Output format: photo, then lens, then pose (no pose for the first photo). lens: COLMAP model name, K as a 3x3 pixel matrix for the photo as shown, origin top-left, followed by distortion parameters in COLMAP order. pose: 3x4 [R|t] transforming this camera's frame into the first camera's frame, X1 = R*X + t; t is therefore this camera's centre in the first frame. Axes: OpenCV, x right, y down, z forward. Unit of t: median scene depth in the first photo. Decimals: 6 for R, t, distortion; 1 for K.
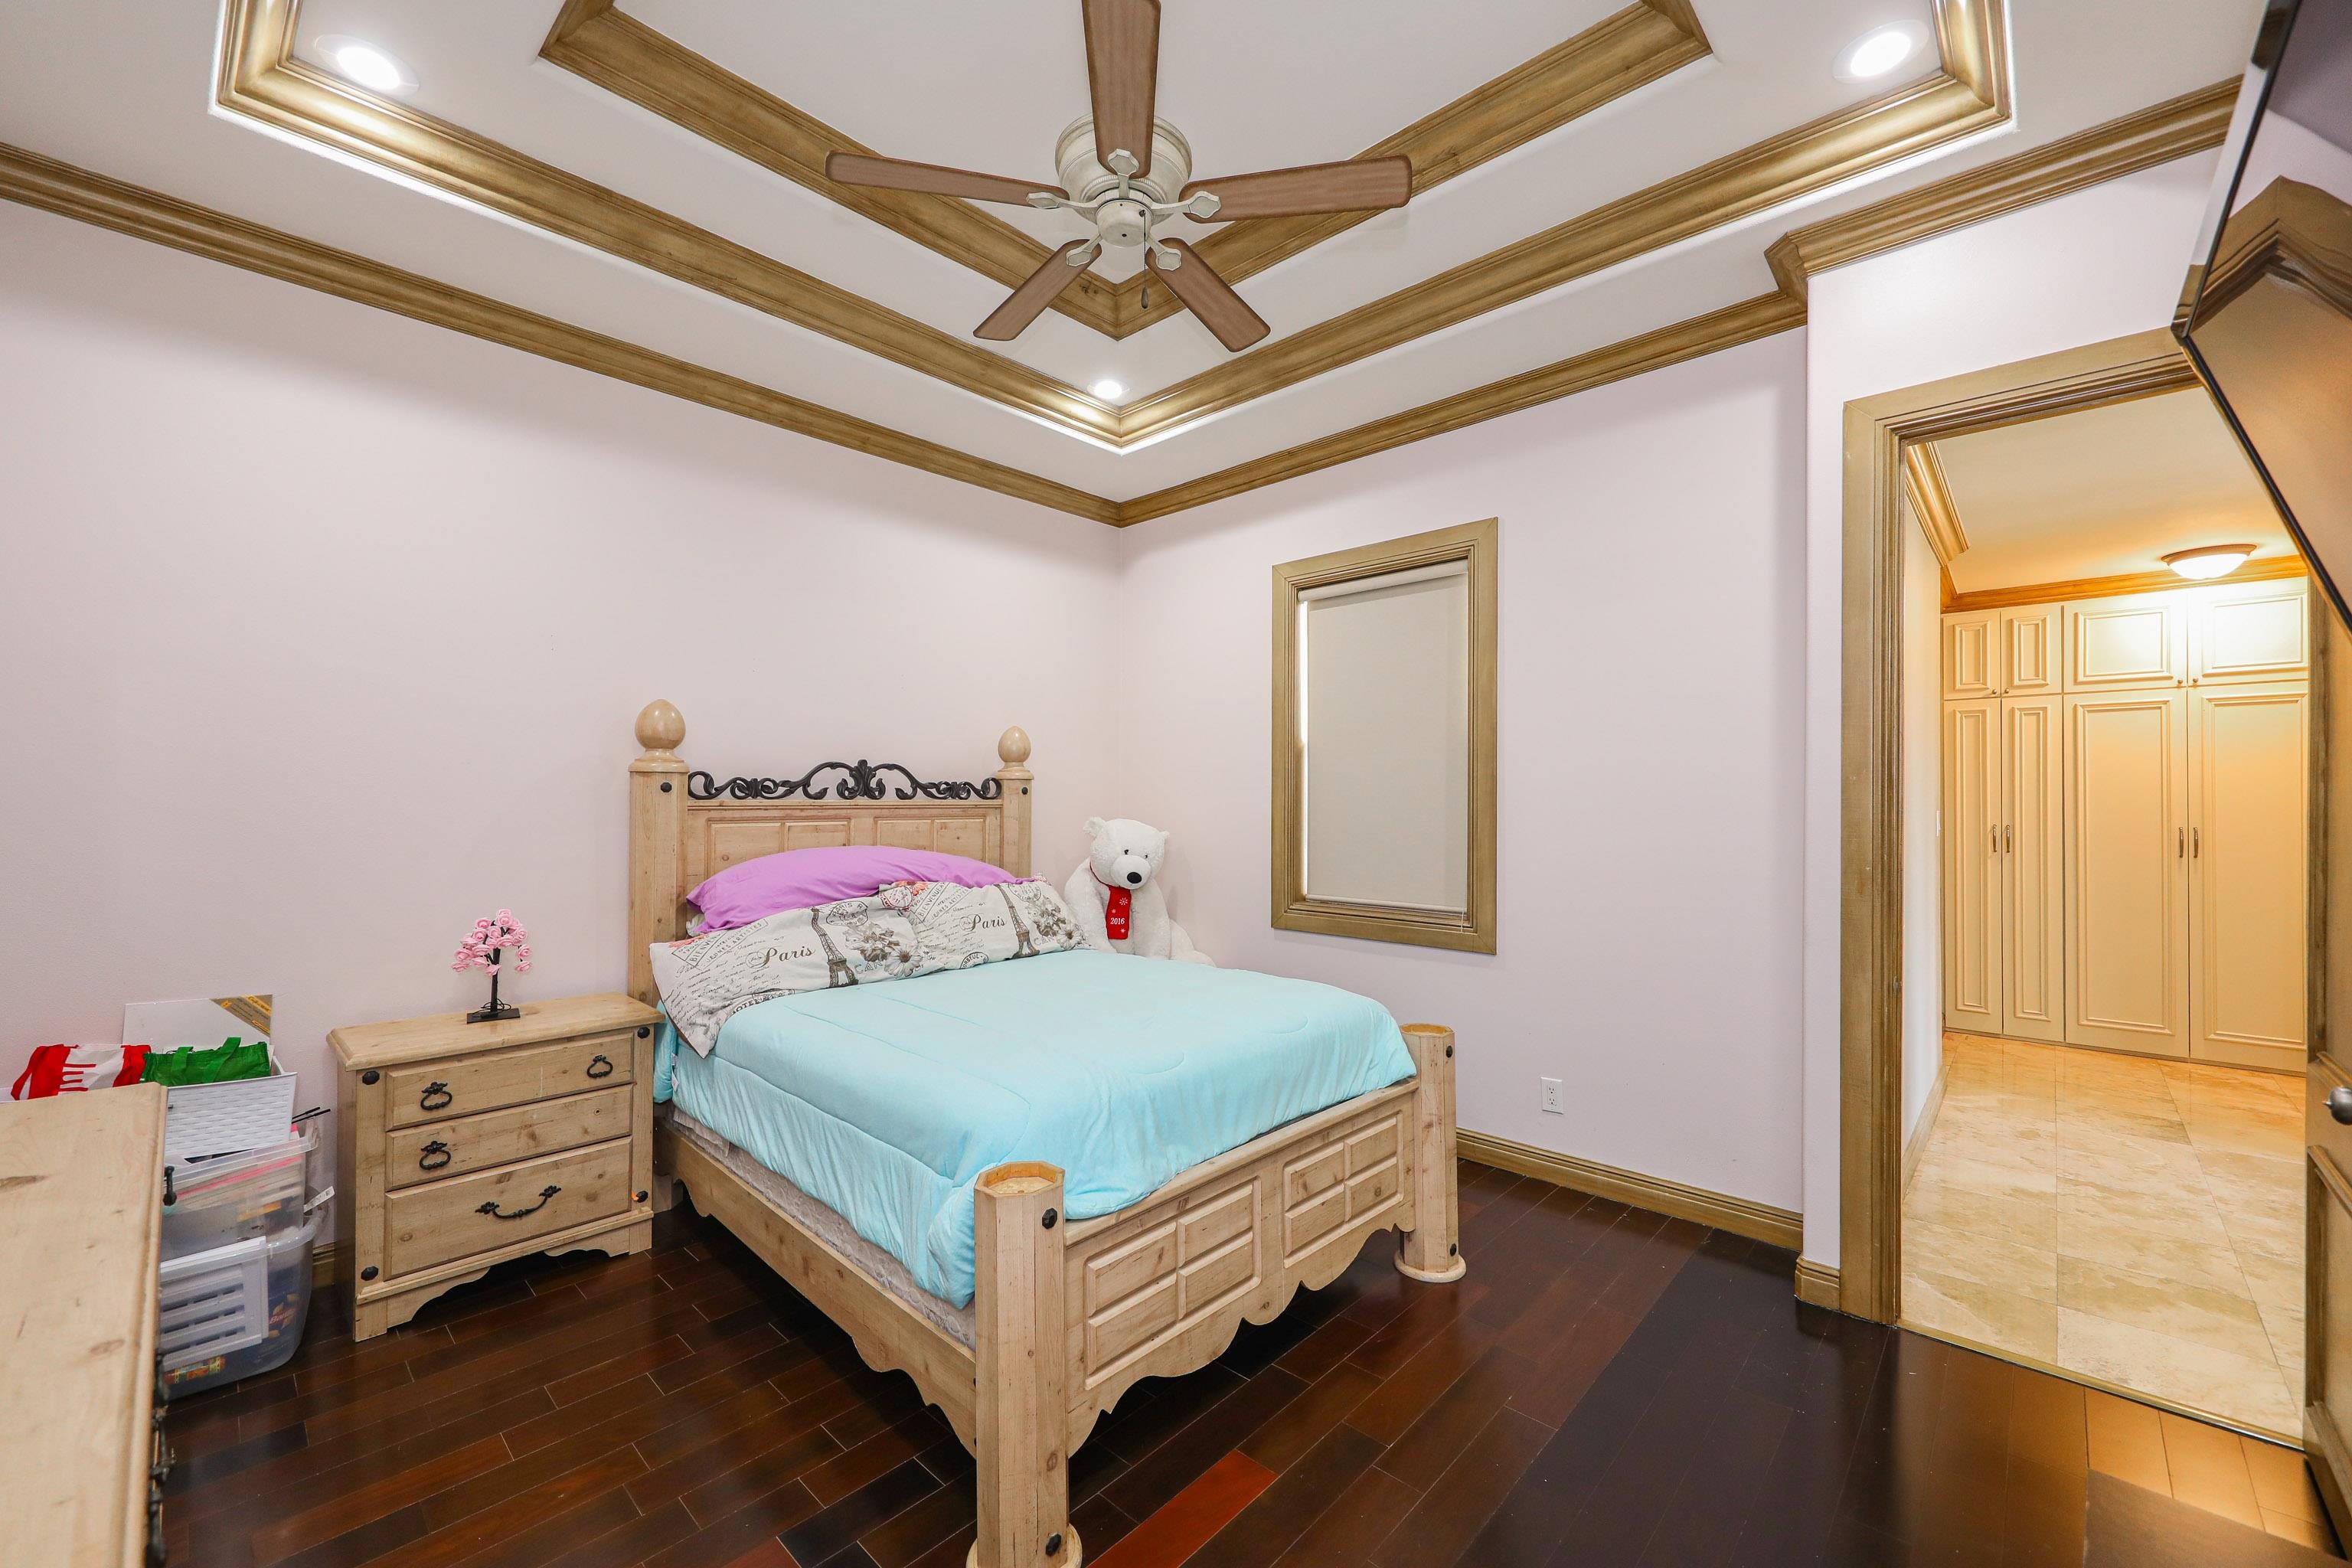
lens RADIAL K [[952.4, 0, 1161.7], [0, 952.4, 781.9], [0, 0, 1]] dist [0.017167, -0.006229]
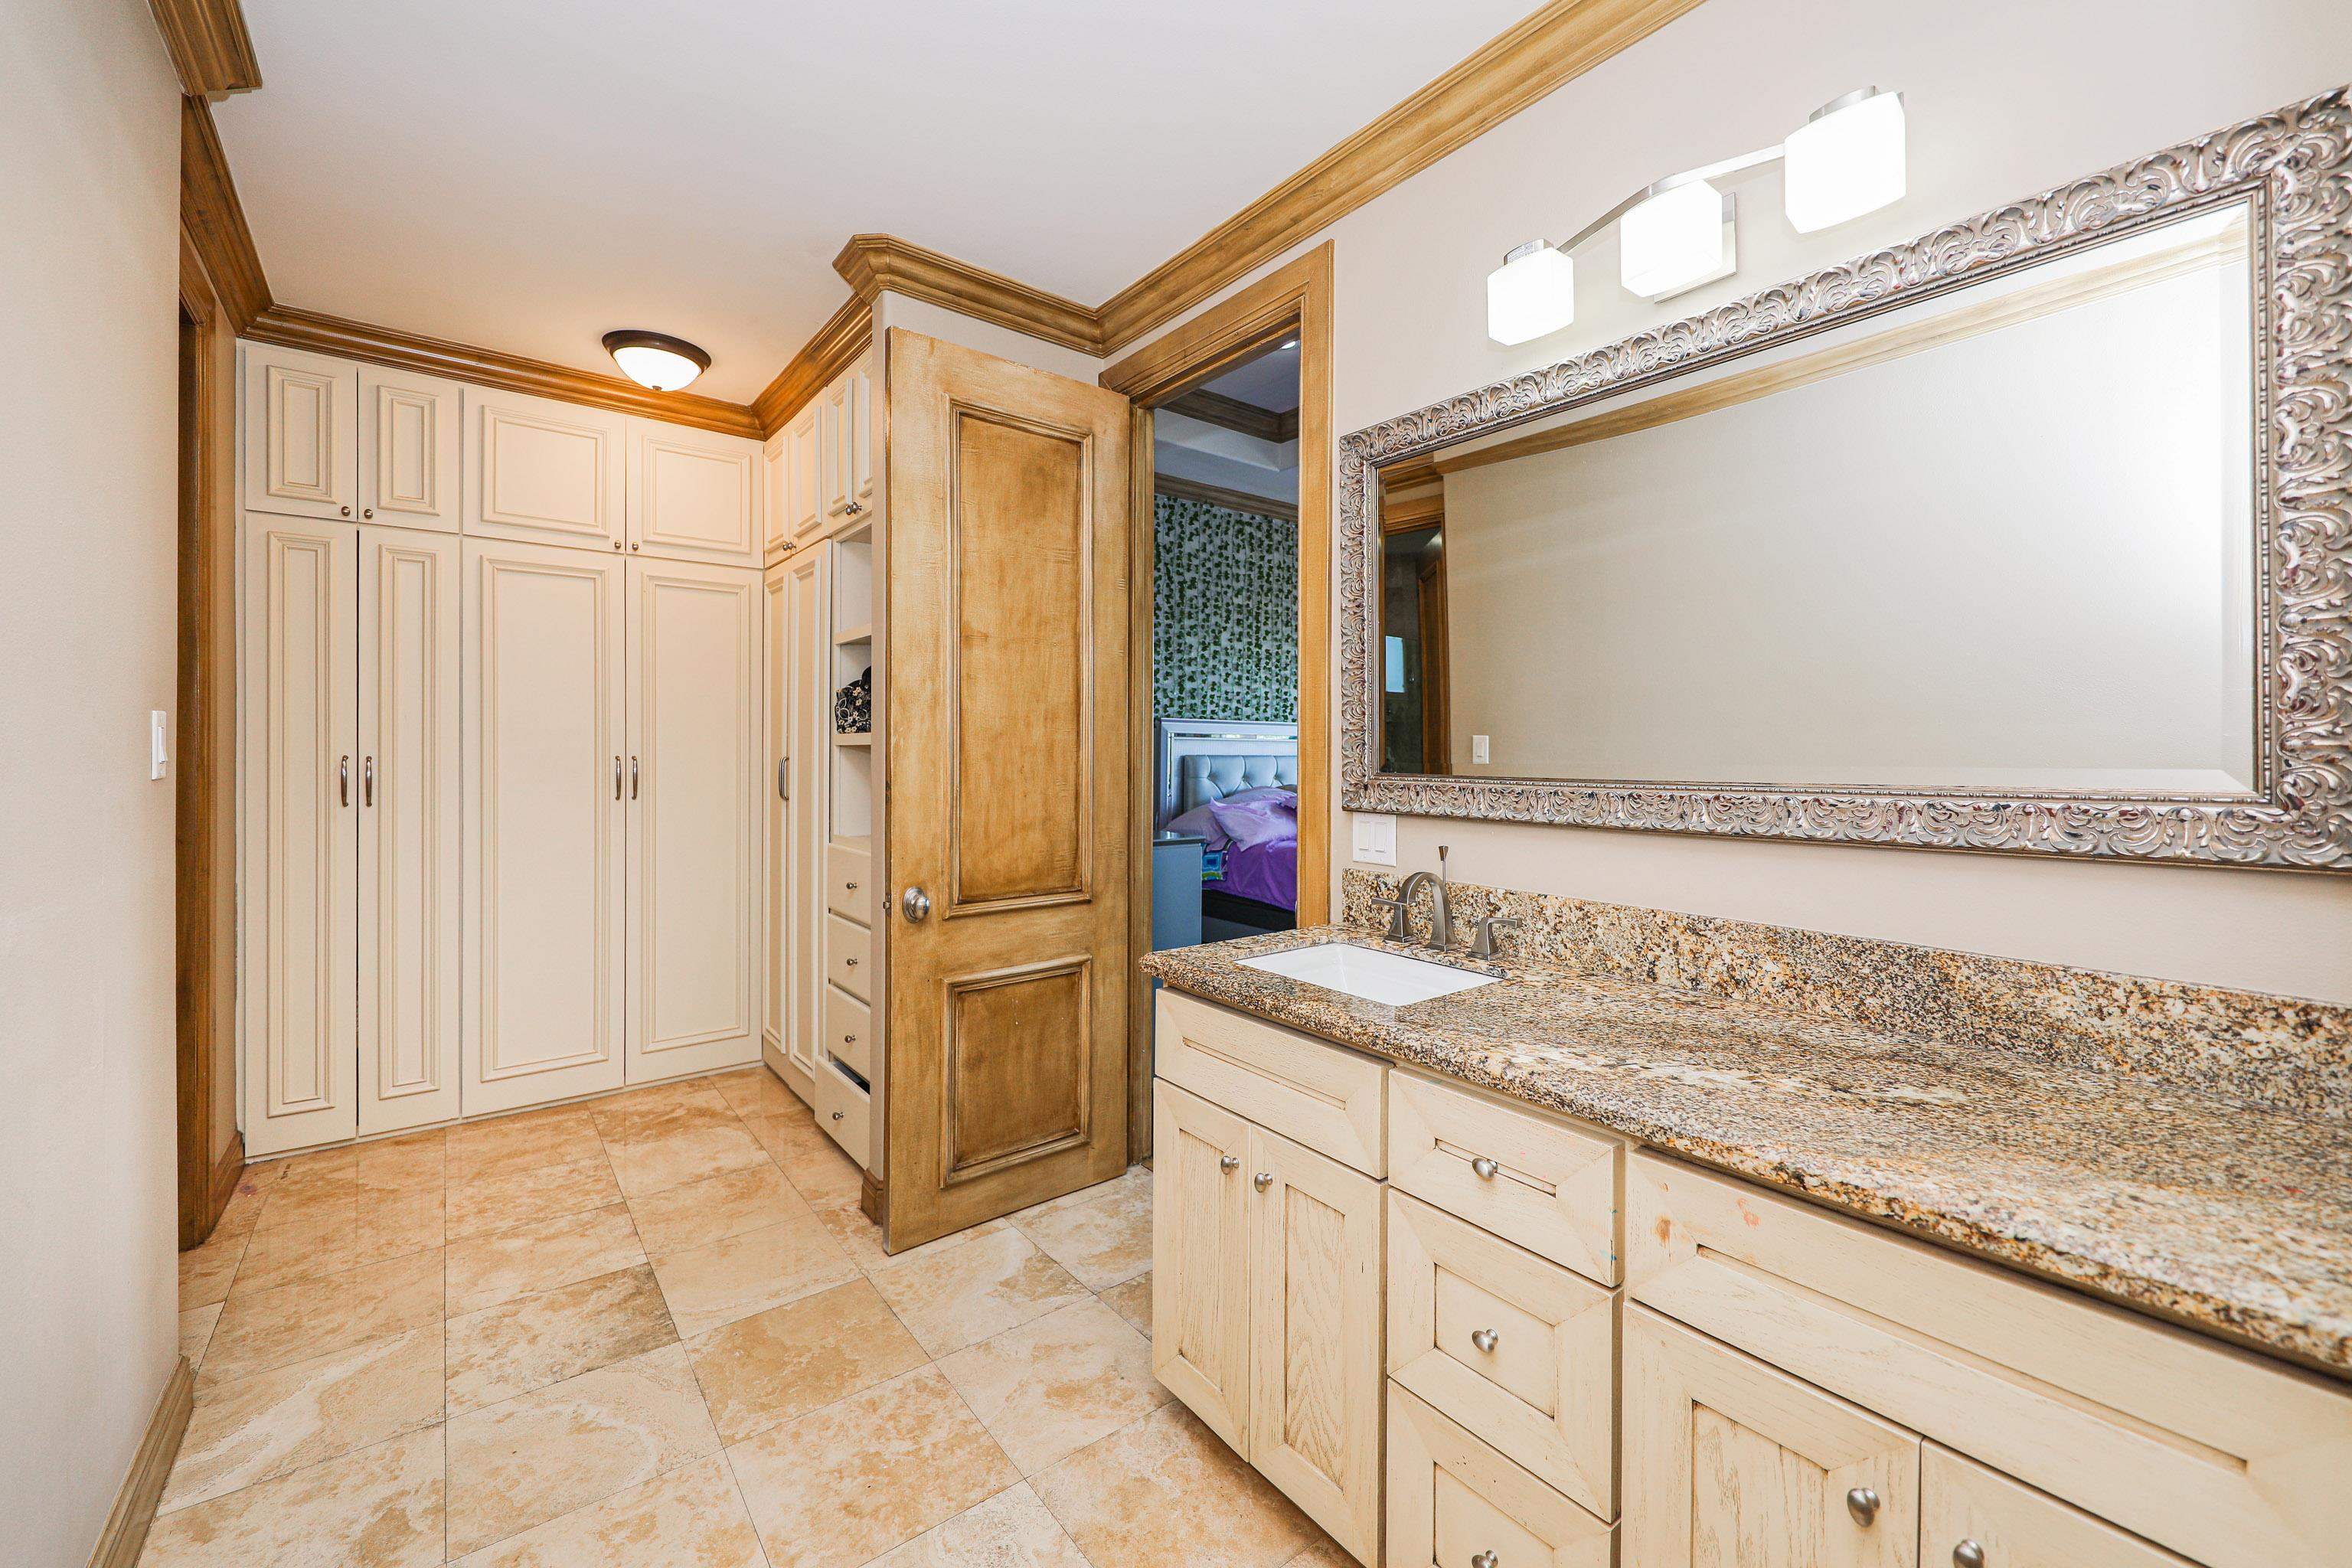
lens RADIAL K [[952.4, 0, 1161.7], [0, 952.4, 781.9], [0, 0, 1]] dist [0.017167, -0.006229]
pose [[0.180670, -0.009823, 0.983495, 0.428061], [-0.016535, 0.999778, 0.013023, 0.044935], [-0.983405, -0.018615, 0.180467, 0.463325]]
